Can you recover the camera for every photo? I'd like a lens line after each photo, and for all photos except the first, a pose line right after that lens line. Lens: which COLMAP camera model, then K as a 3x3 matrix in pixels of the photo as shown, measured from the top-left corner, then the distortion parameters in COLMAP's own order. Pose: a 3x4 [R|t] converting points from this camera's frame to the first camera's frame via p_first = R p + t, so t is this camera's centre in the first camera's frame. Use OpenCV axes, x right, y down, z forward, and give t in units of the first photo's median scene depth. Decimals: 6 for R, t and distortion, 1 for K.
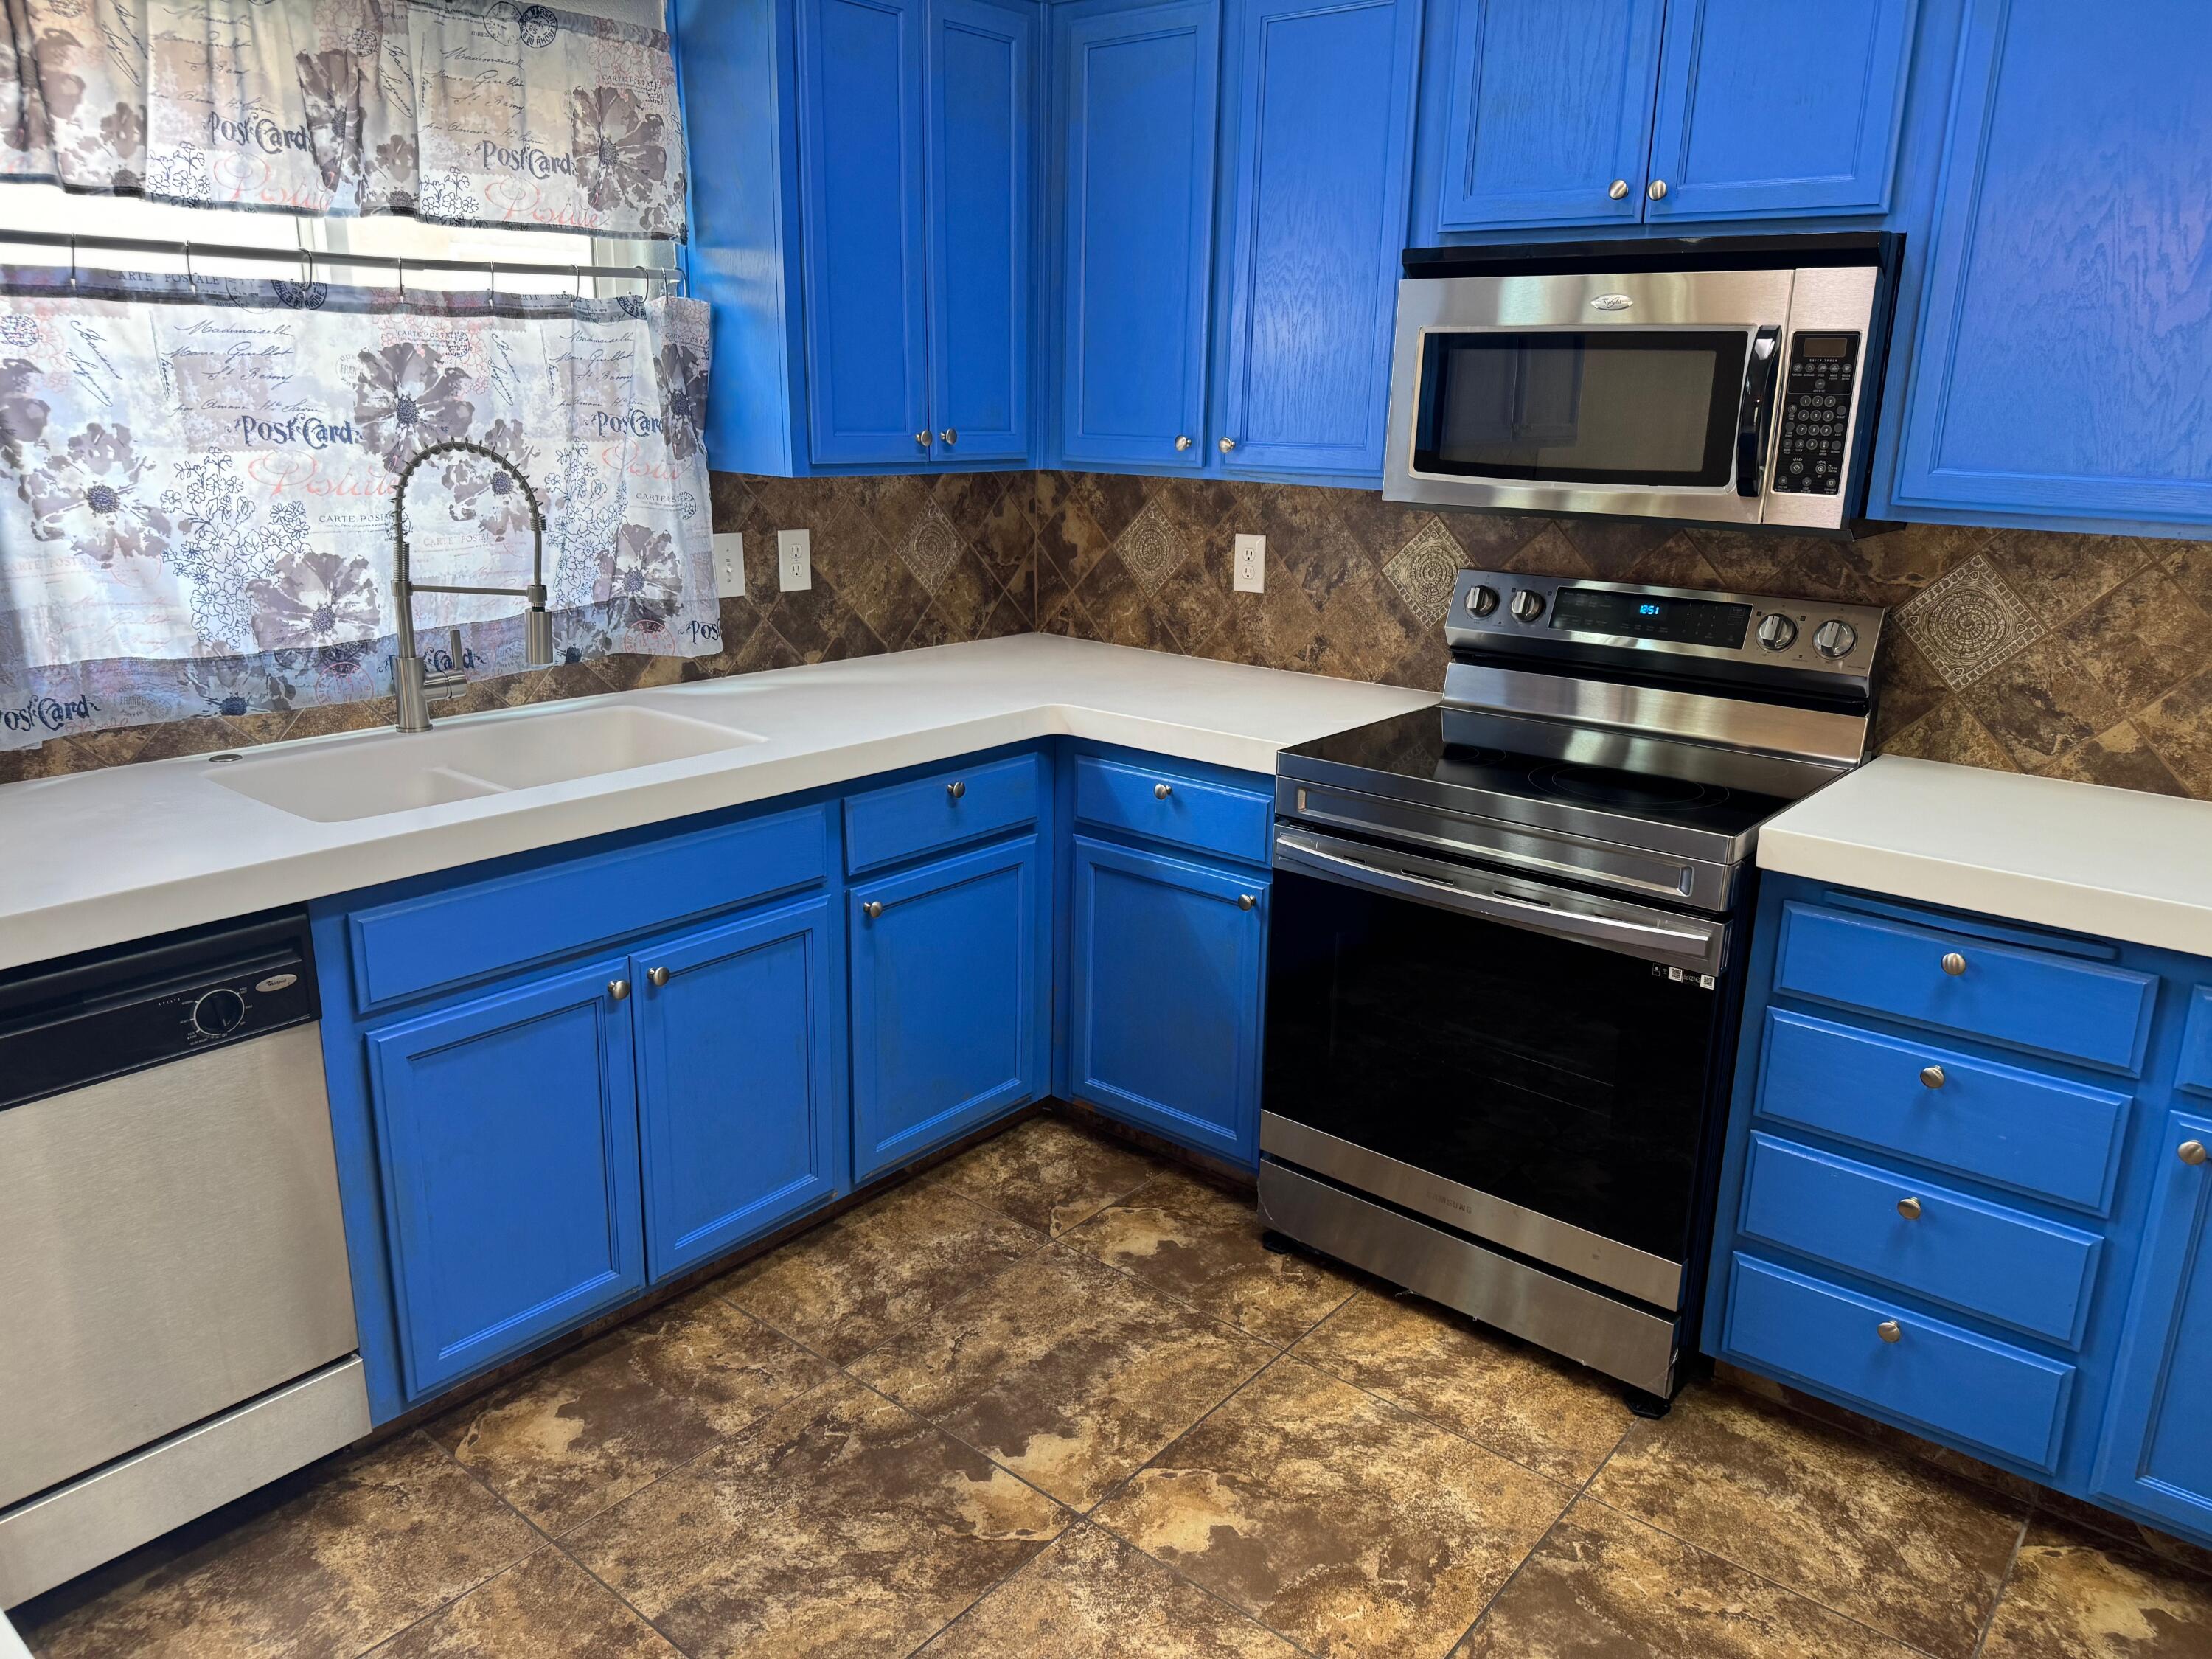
lens RADIAL K [[1534.9, 0, 1100.5], [0, 1534.9, 818.1], [0, 0, 1]] dist [0.040141, -0.045790]
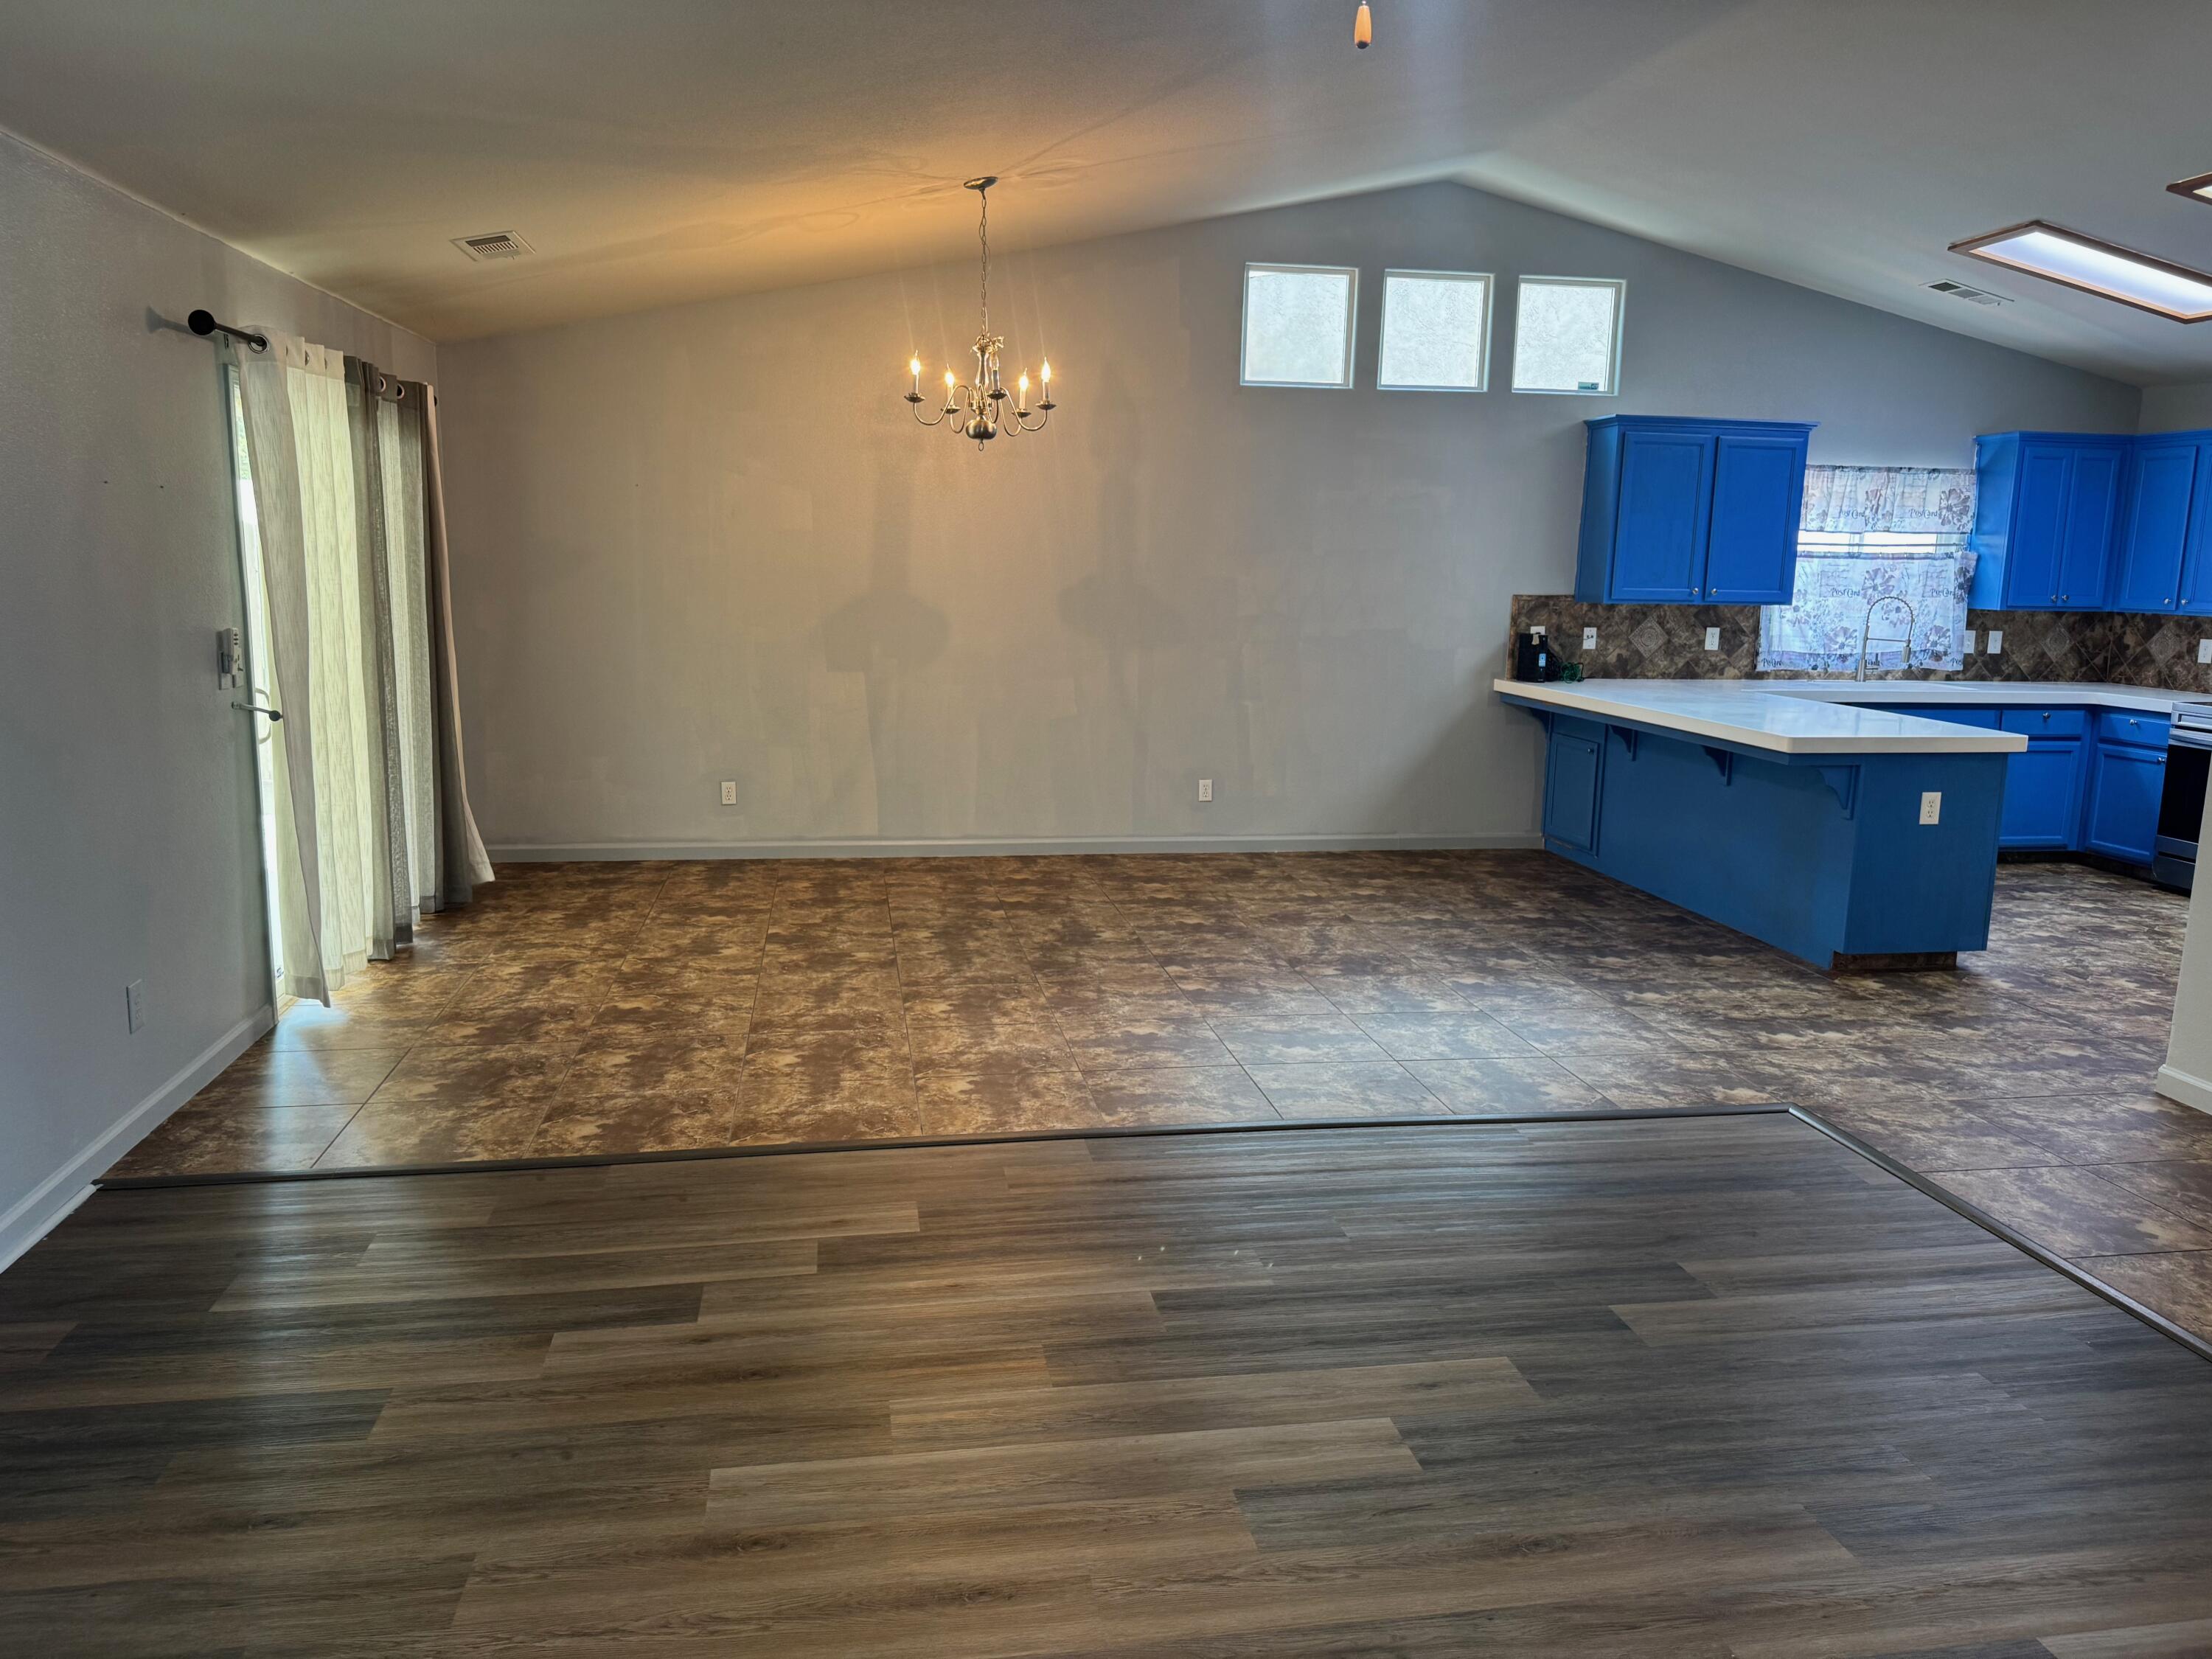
lens RADIAL K [[1534.9, 0, 1118.9], [0, 1534.9, 817.0], [0, 0, 1]] dist [0.040141, -0.045790]
pose [[0.766469, 0.103691, -0.633856, 0.423688], [-0.174694, 0.983333, -0.050381, 0.607866], [0.618068, 0.149347, 0.771808, -2.254945]]
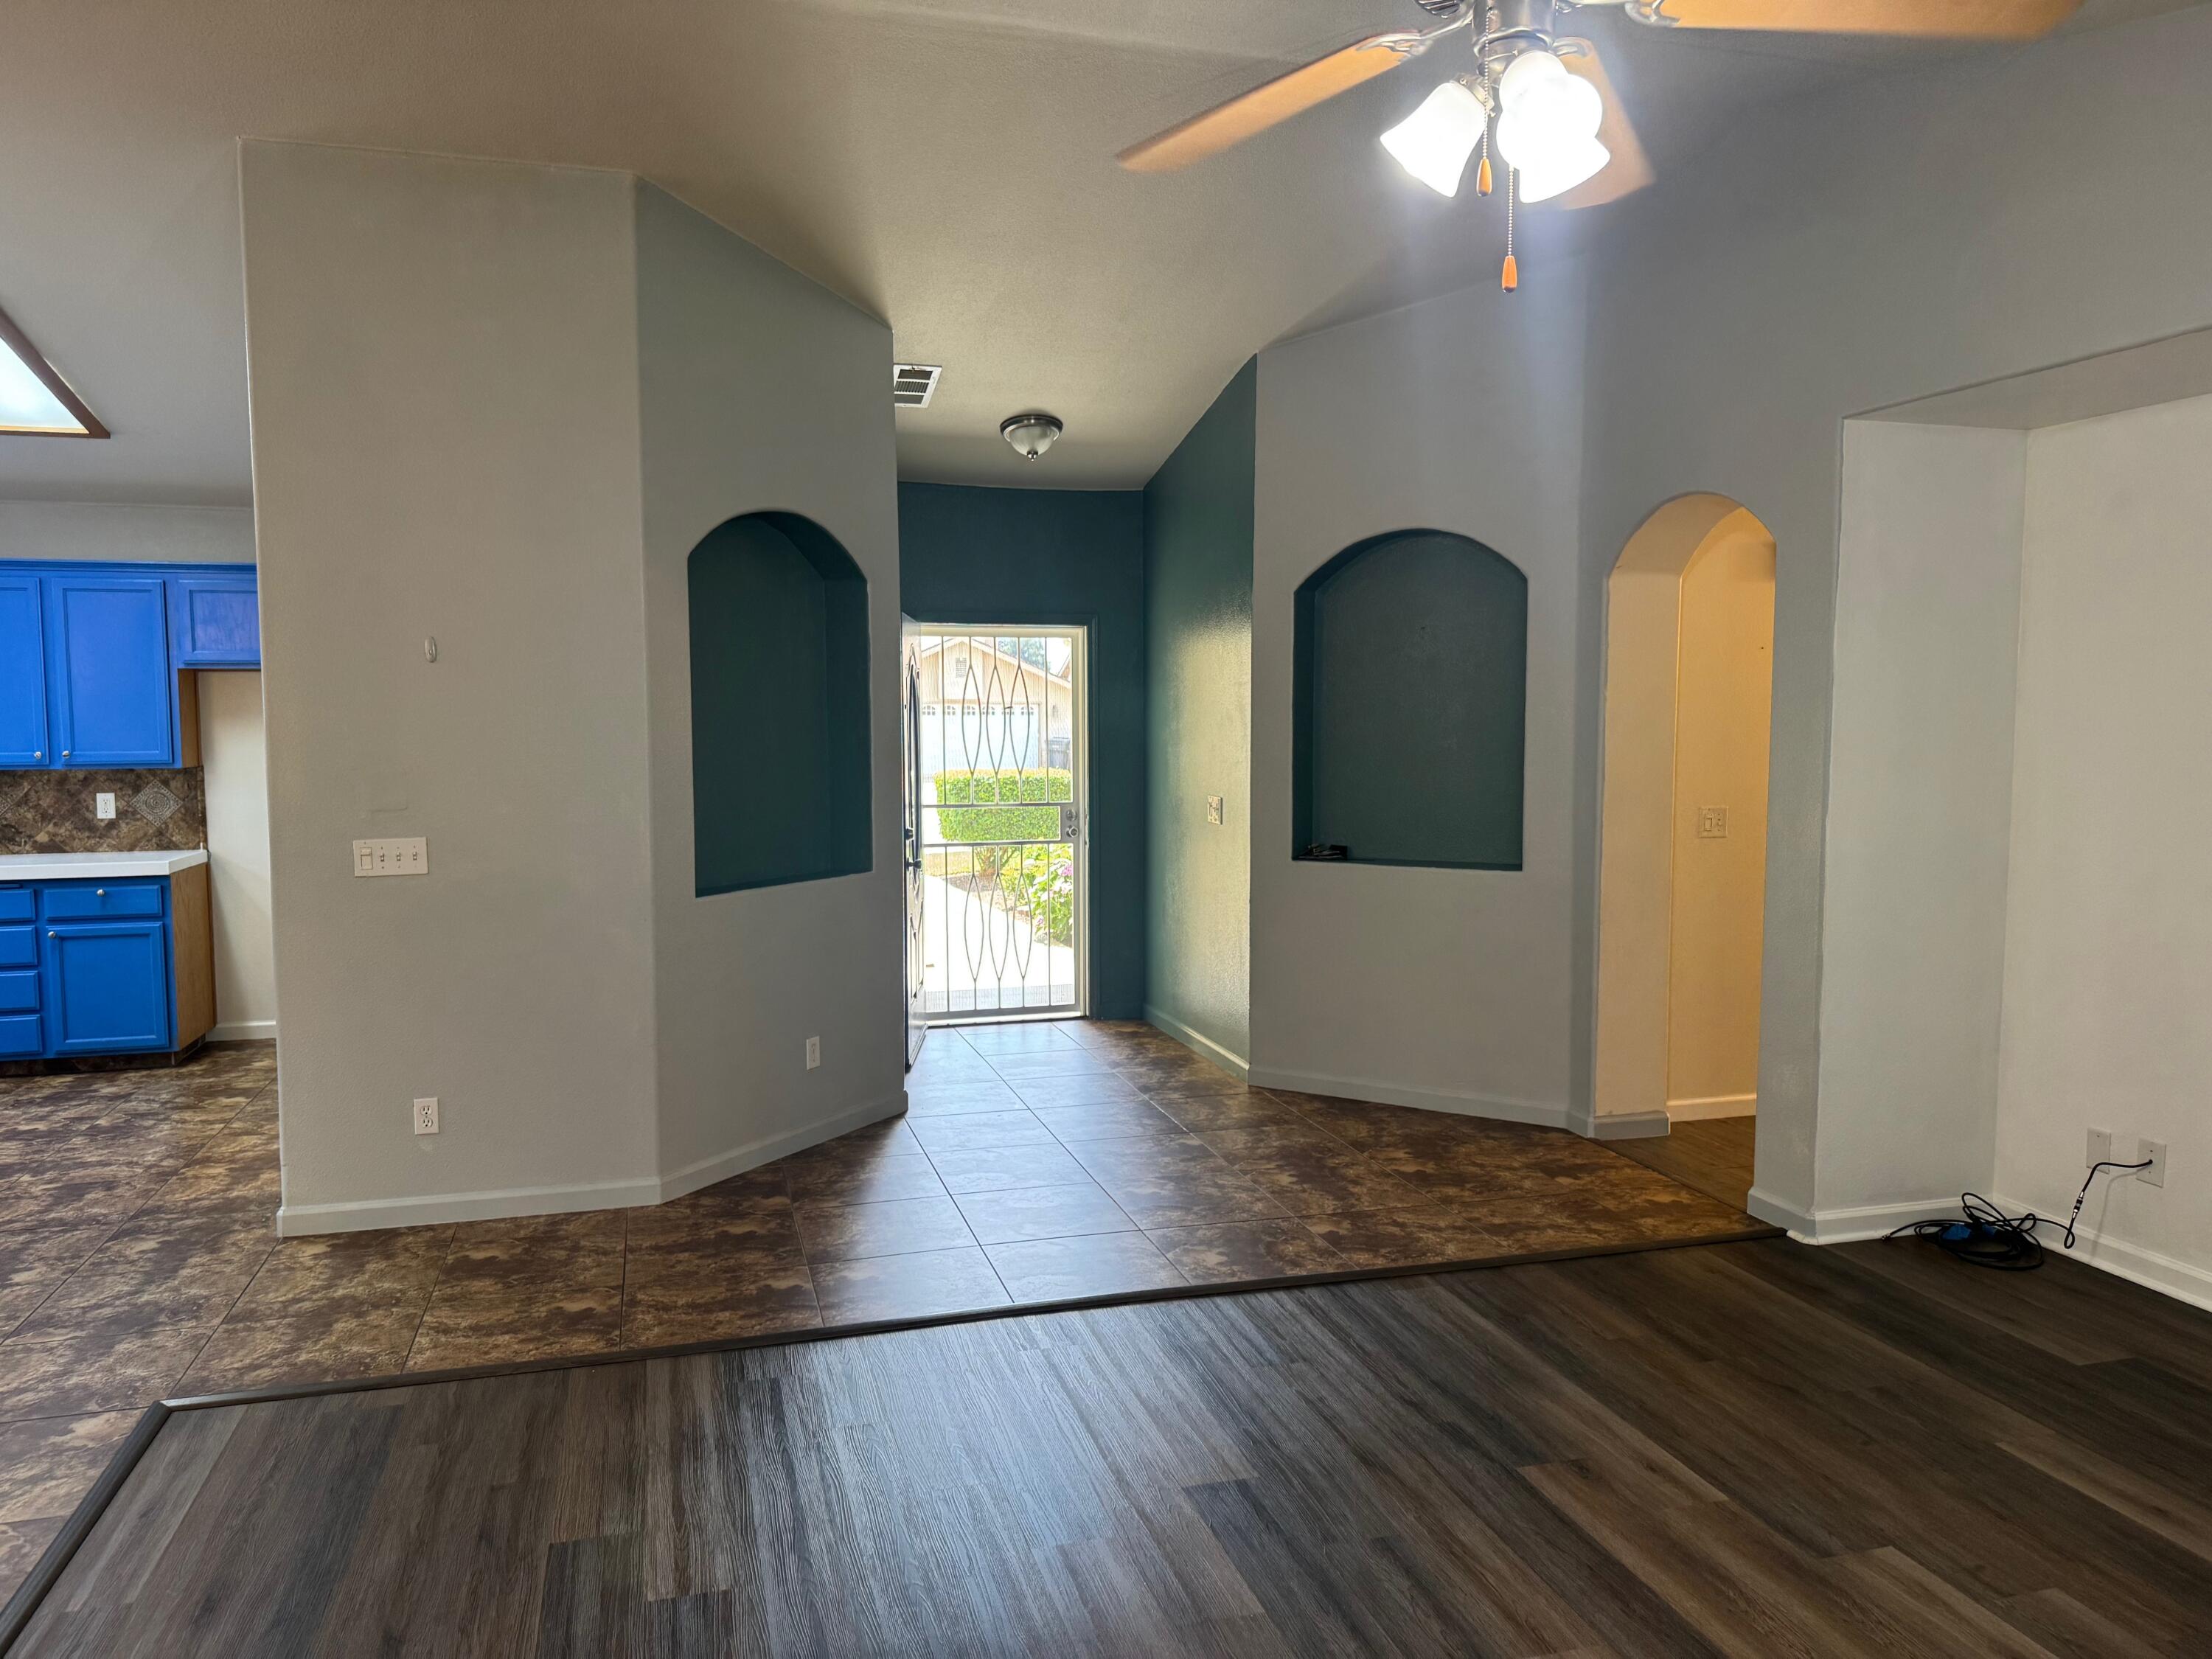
lens RADIAL K [[1534.9, 0, 1111.2], [0, 1534.9, 844.2], [0, 0, 1]] dist [0.040141, -0.045790]
pose [[0.556245, -0.086704, 0.826483, -0.577007], [0.226656, 0.972664, -0.050506, 0.495160], [-0.799512, 0.215421, 0.560691, -1.994604]]
